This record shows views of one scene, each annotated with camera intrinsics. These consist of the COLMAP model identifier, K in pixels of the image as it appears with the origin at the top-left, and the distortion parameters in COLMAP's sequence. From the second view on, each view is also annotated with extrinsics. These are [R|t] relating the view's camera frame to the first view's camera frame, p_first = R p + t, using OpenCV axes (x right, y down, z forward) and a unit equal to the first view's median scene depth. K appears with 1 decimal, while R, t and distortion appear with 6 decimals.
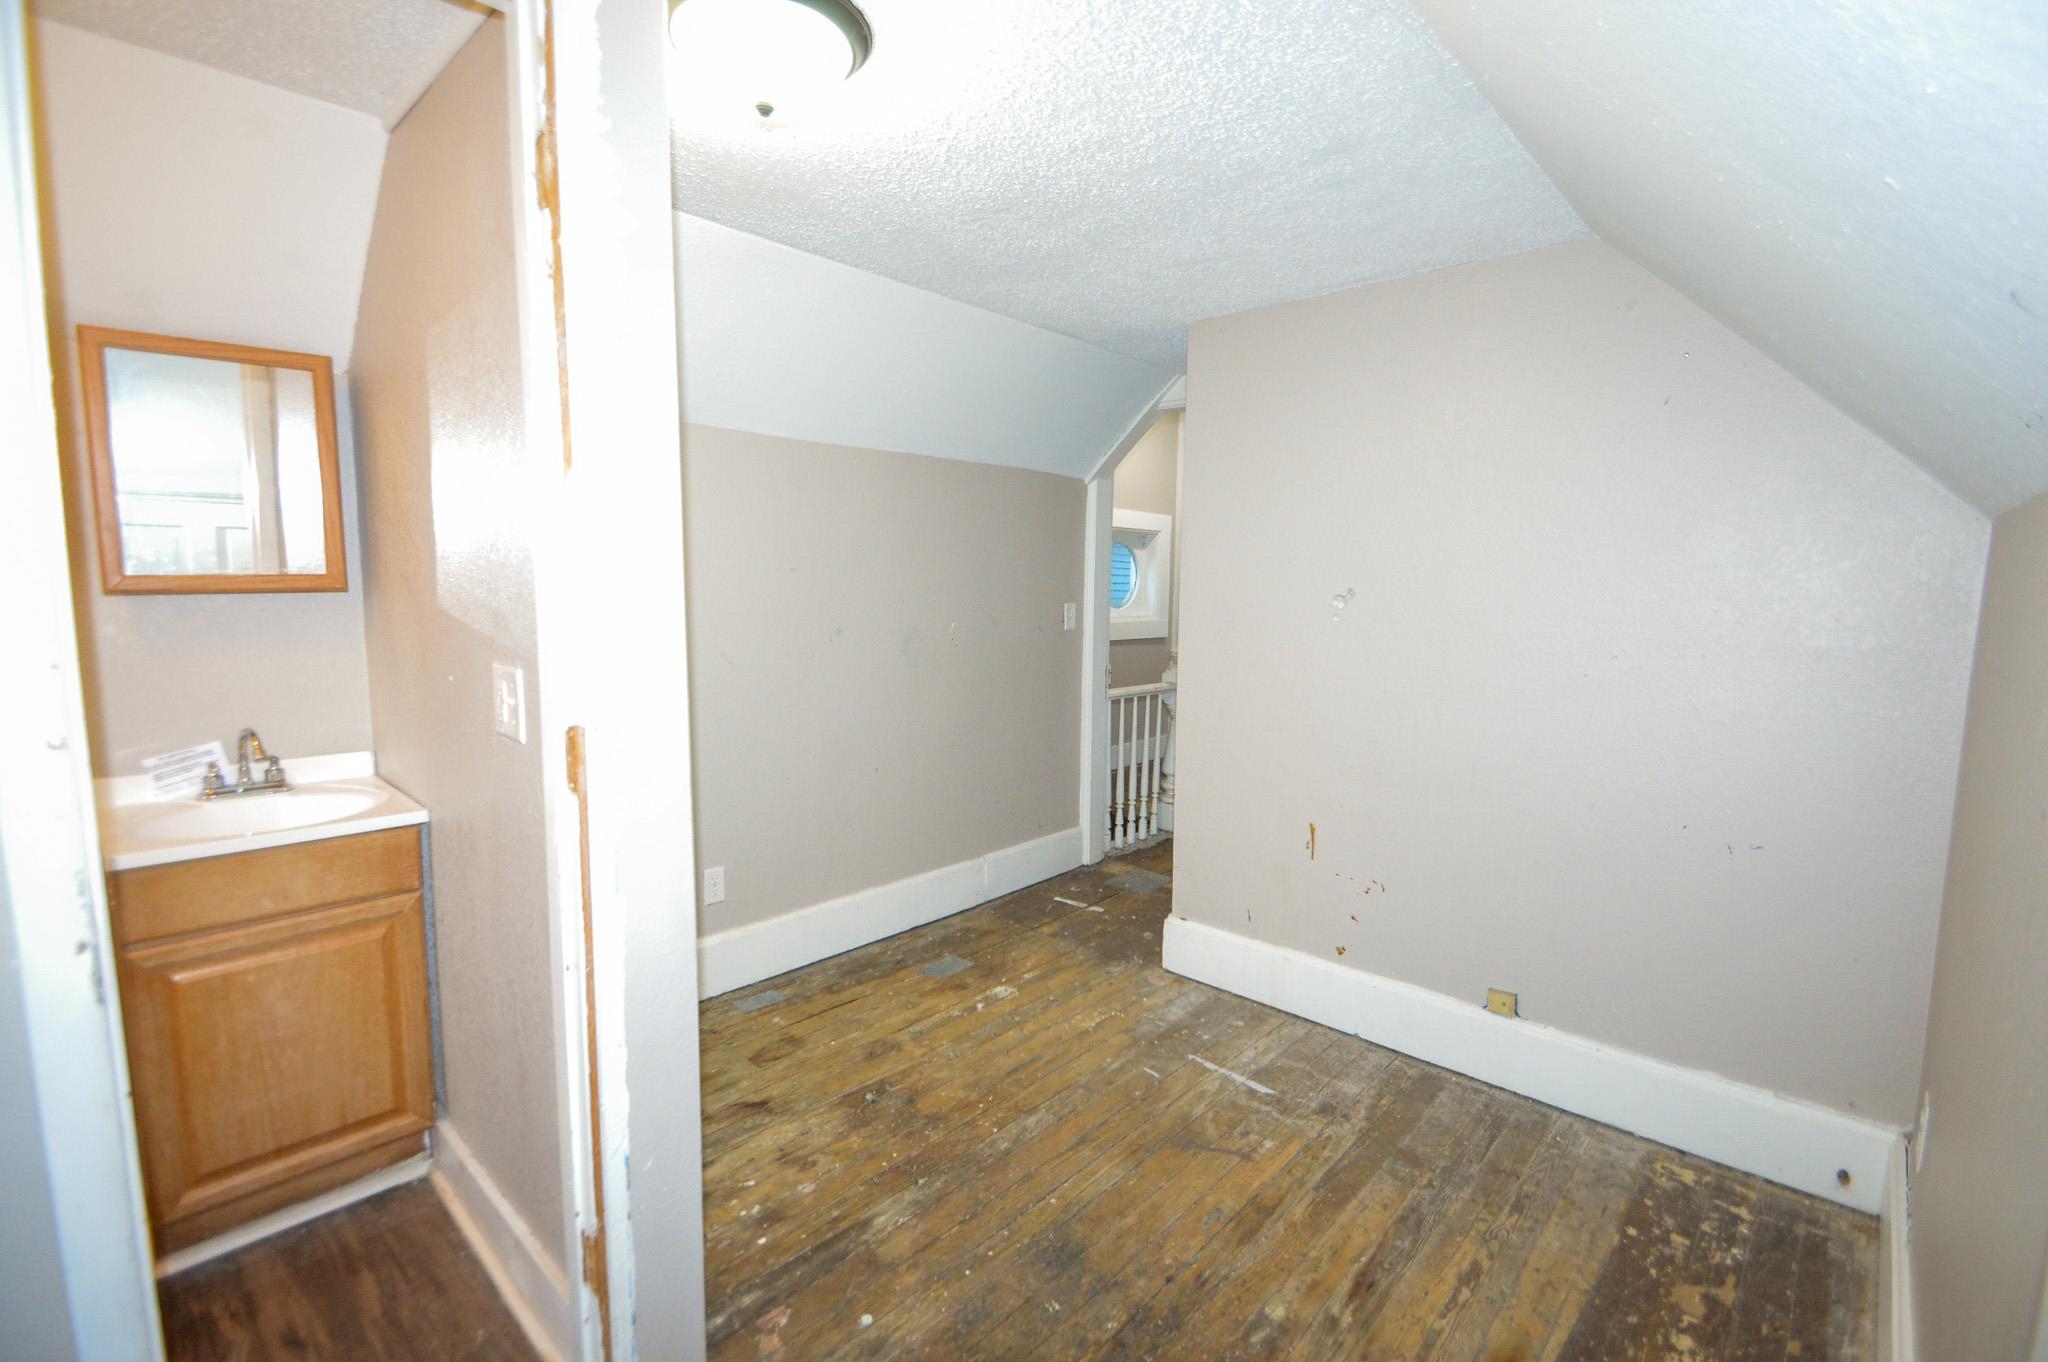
lens RADIAL K [[923.1, 0, 1021.7], [0, 923.1, 677.7], [0, 0, 1]] dist [-0.005570, -0.001032]
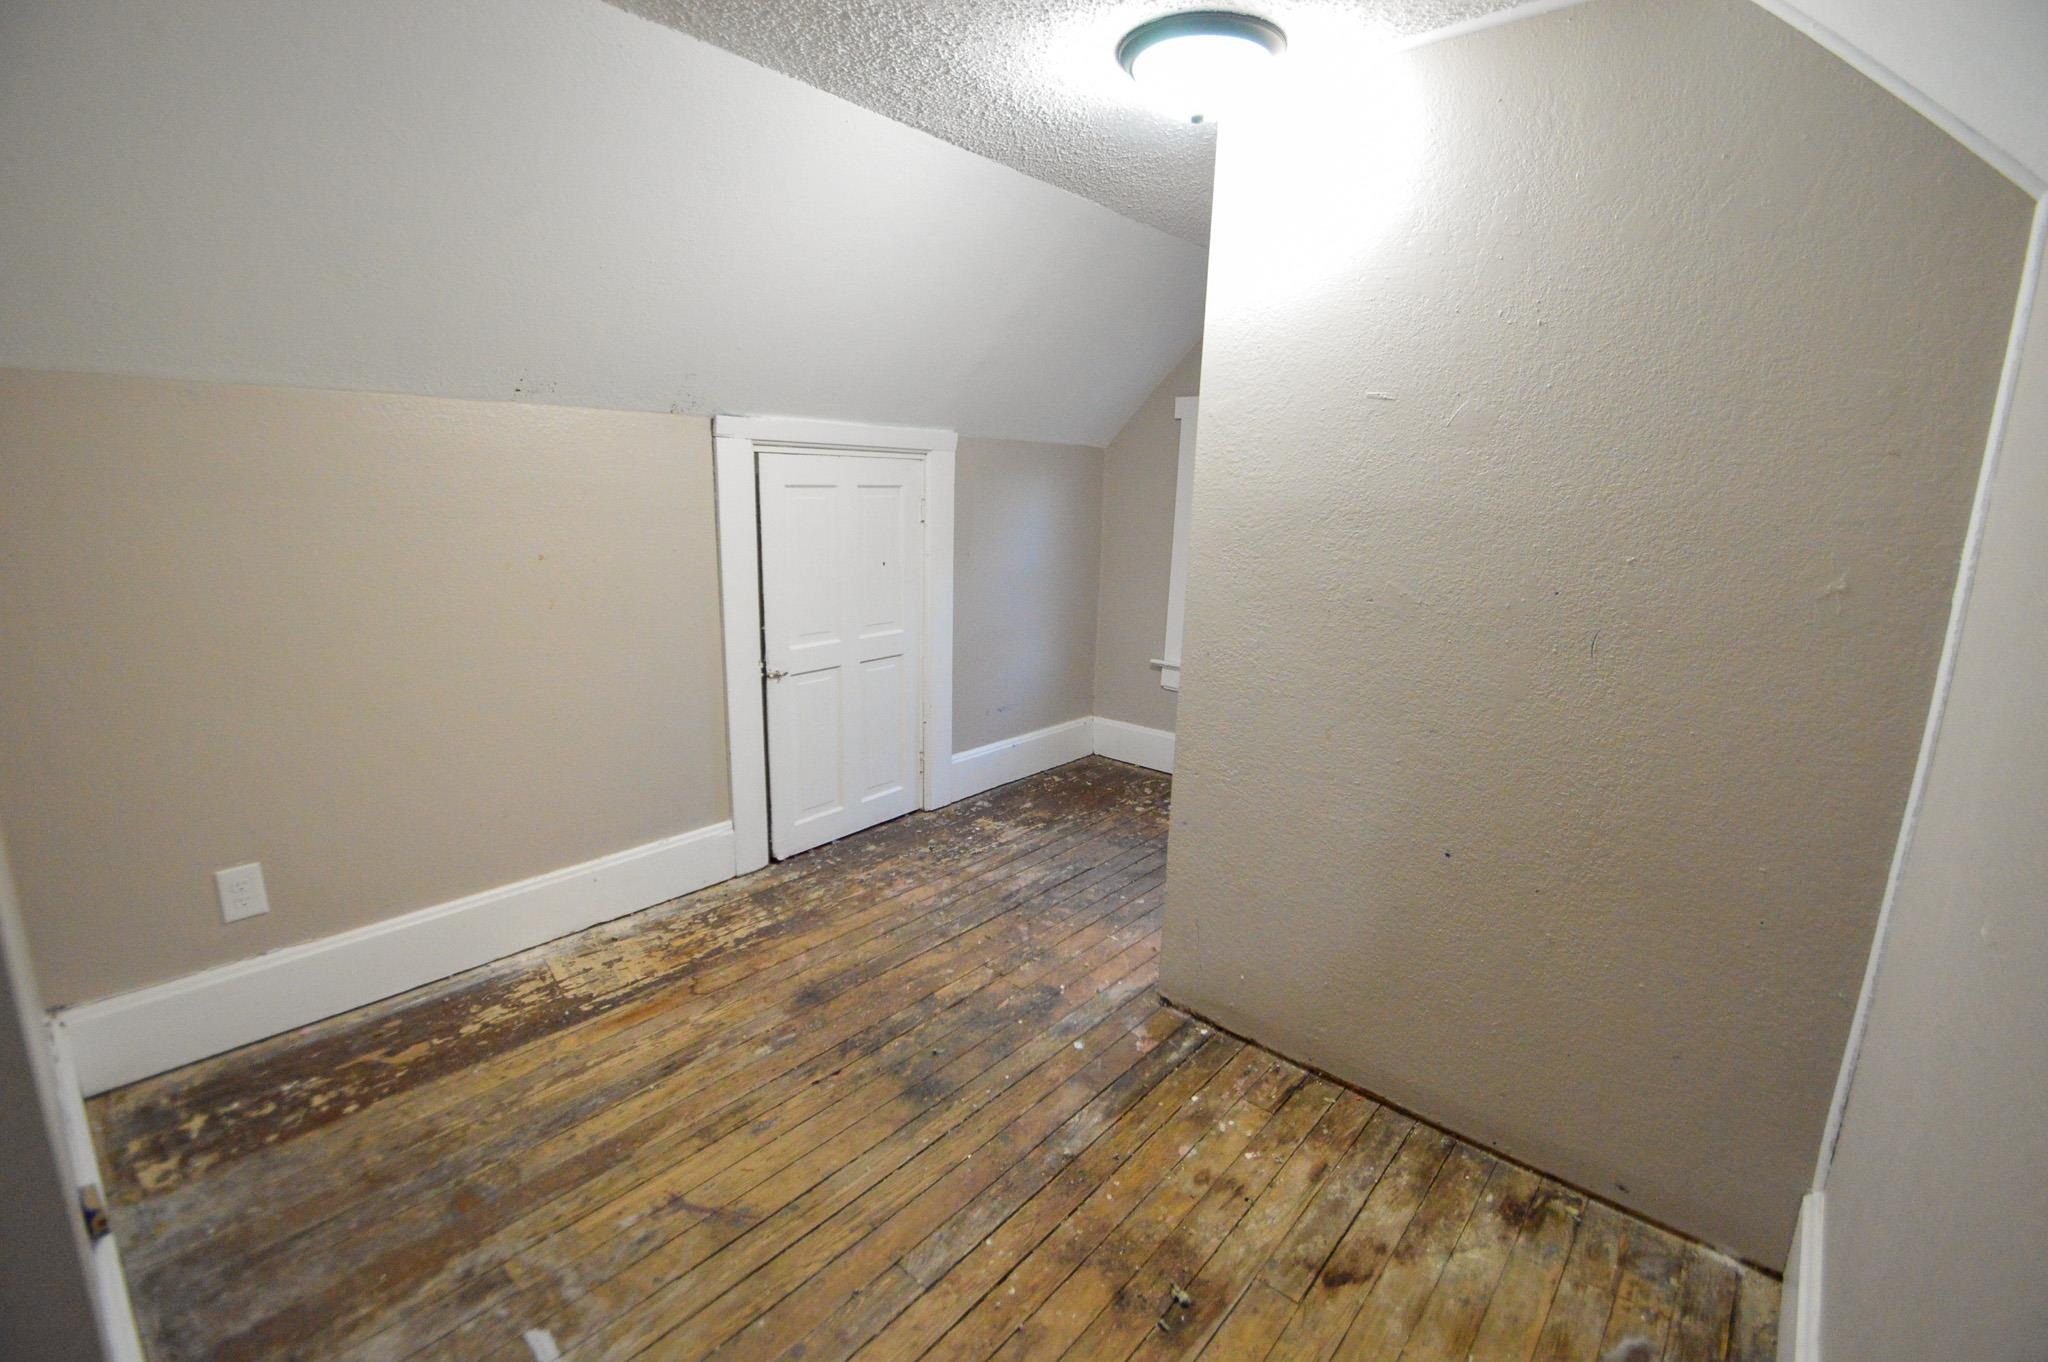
lens RADIAL K [[923.1, 0, 1028.2], [0, 923.1, 684.6], [0, 0, 1]] dist [-0.005570, -0.001032]
pose [[-0.997943, -0.039859, -0.050211, -0.005678], [-0.054168, 0.943169, 0.327869, -0.198753], [0.034289, 0.329914, -0.943388, 1.770233]]
